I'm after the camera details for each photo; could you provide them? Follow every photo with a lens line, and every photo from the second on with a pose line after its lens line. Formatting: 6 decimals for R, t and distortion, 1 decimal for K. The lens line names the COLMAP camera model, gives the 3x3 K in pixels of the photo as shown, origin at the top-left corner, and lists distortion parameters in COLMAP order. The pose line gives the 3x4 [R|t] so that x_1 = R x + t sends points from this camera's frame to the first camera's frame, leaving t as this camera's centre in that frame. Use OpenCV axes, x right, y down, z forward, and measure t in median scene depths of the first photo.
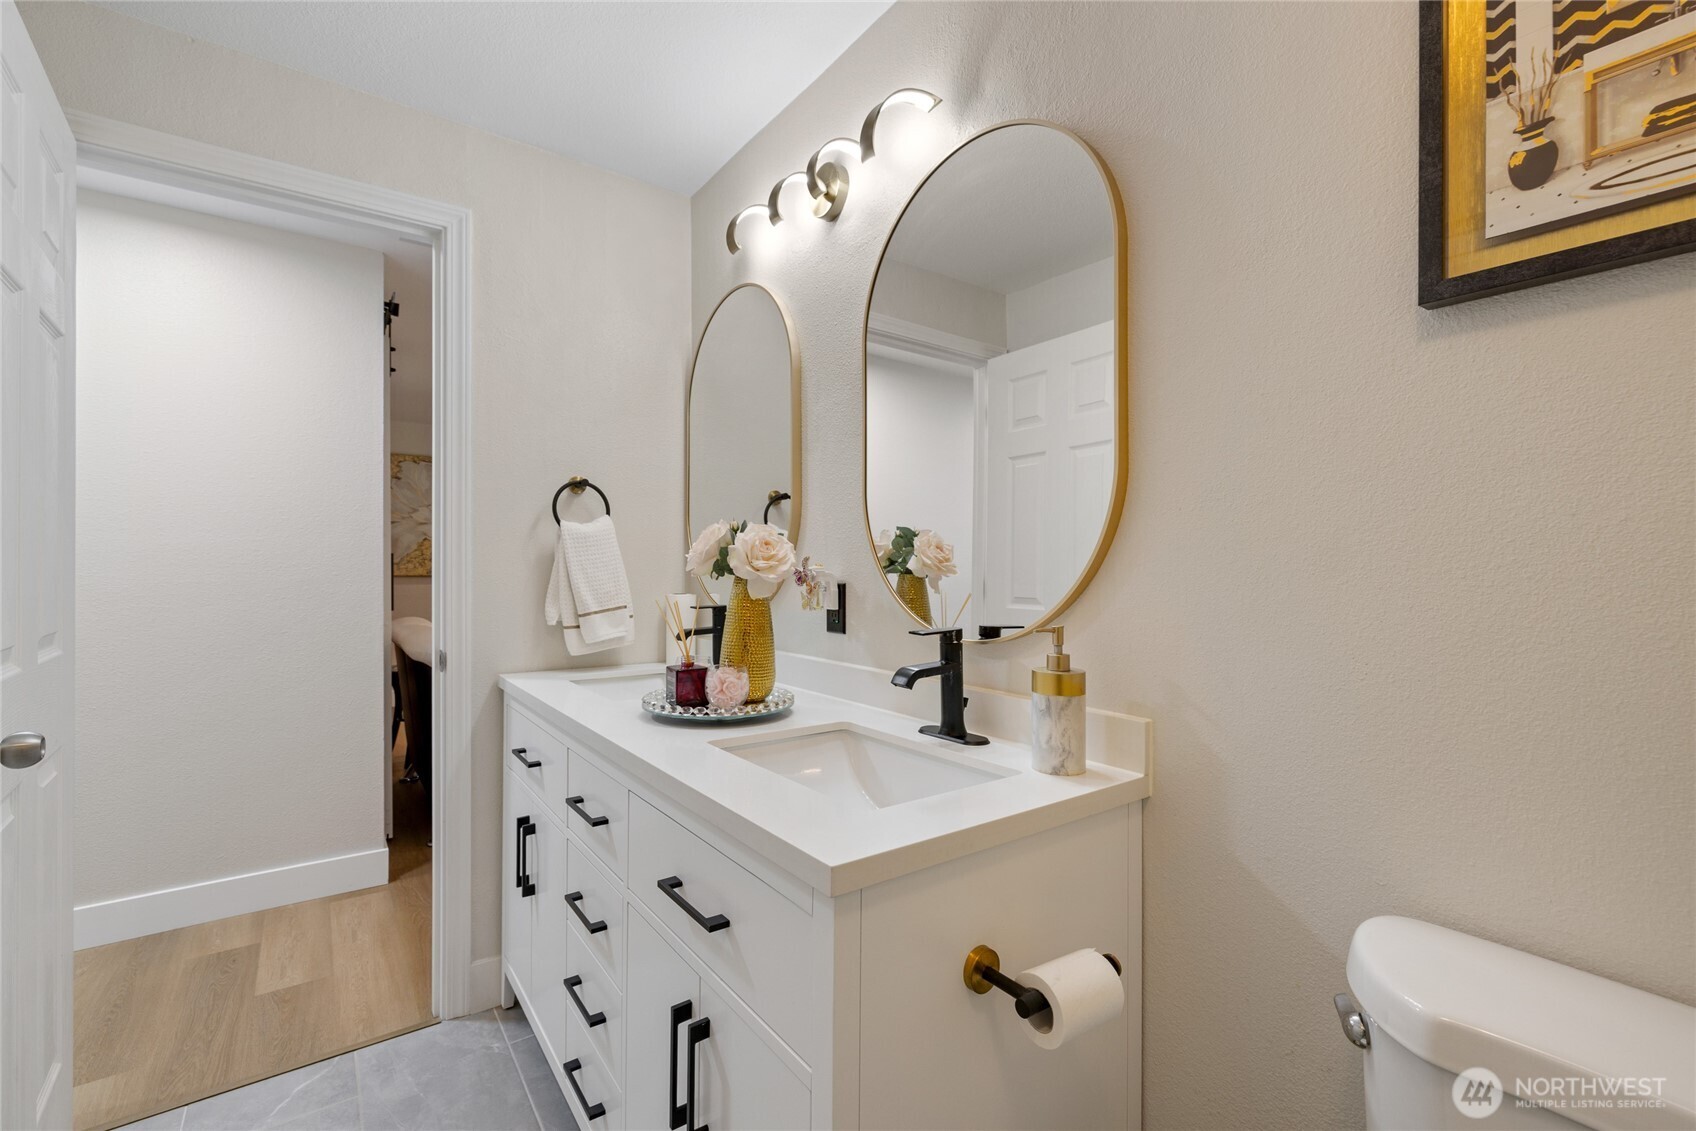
lens RADIAL K [[713.8, 0, 829.7], [0, 713.8, 567.2], [0, 0, 1]] dist [0.000005, 0.000350]
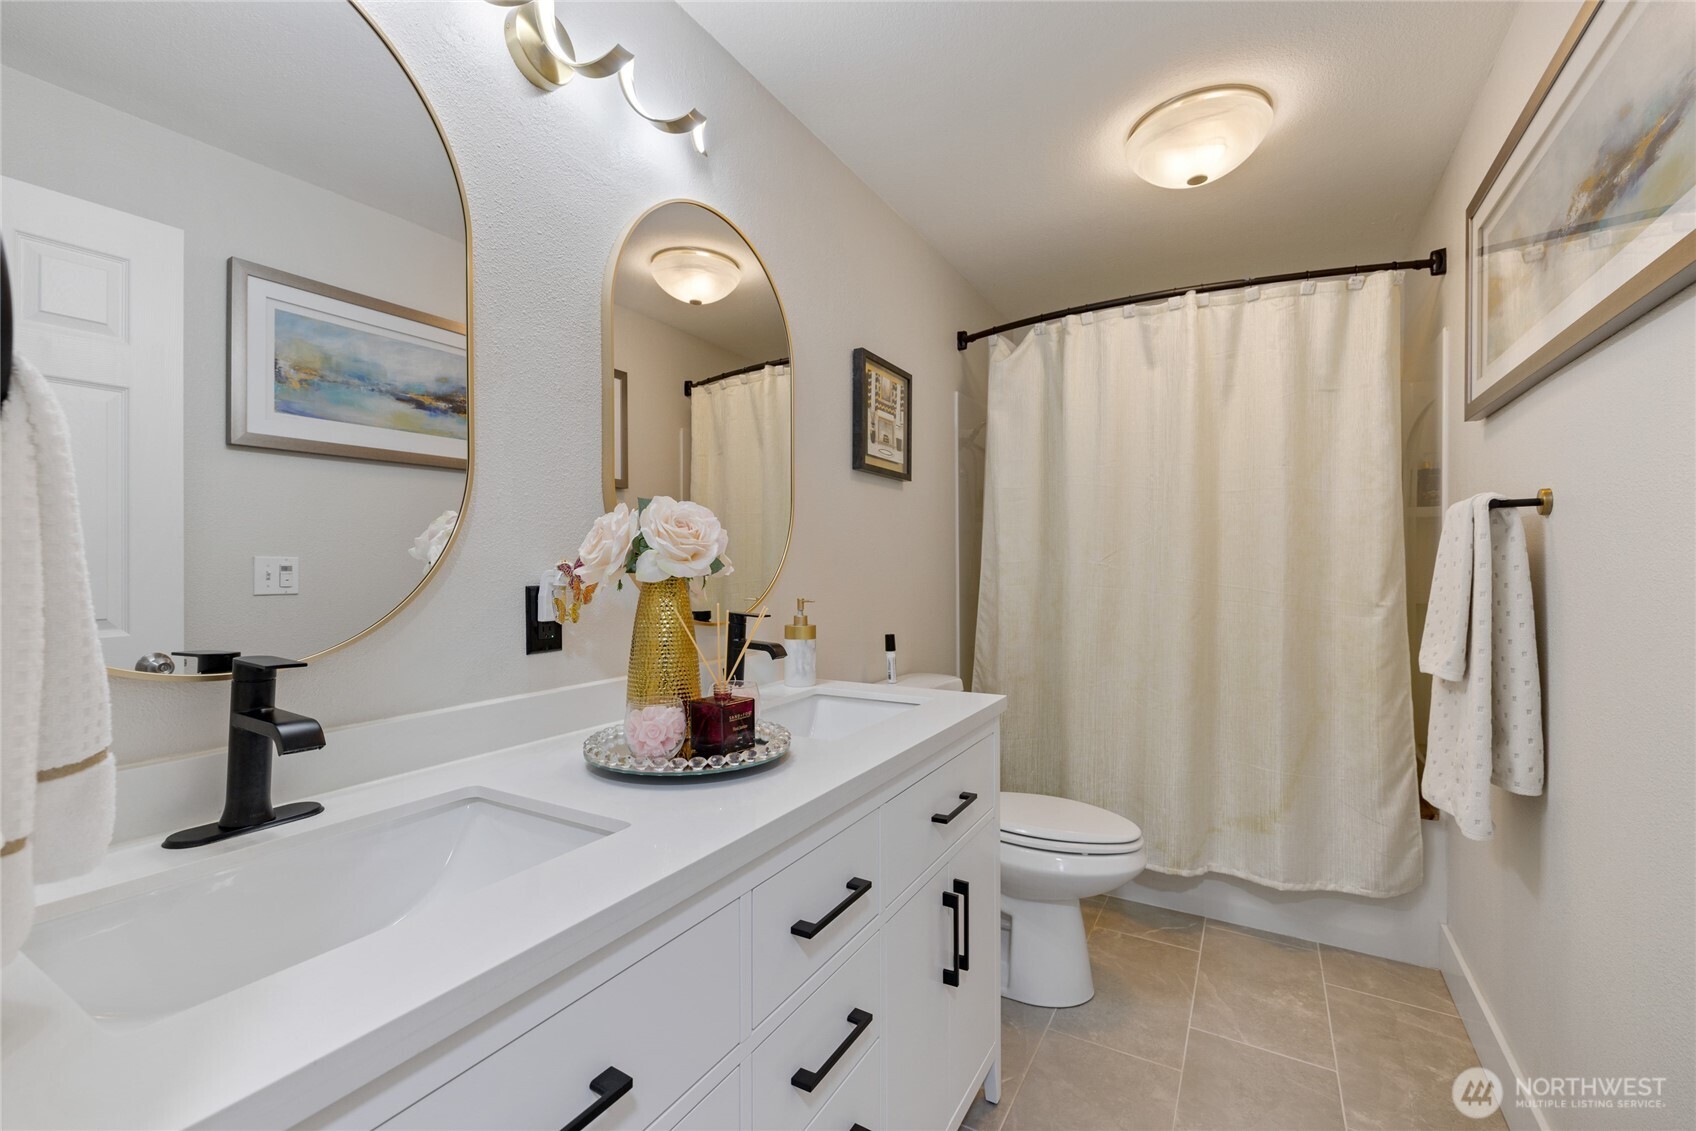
lens RADIAL K [[713.8, 0, 829.7], [0, 713.8, 567.2], [0, 0, 1]] dist [0.000005, 0.000350]
pose [[-0.377073, -0.004704, 0.926172, -1.886906], [-0.002179, 0.999989, 0.004192, -0.000124], [-0.926181, -0.000437, -0.377079, 2.410220]]
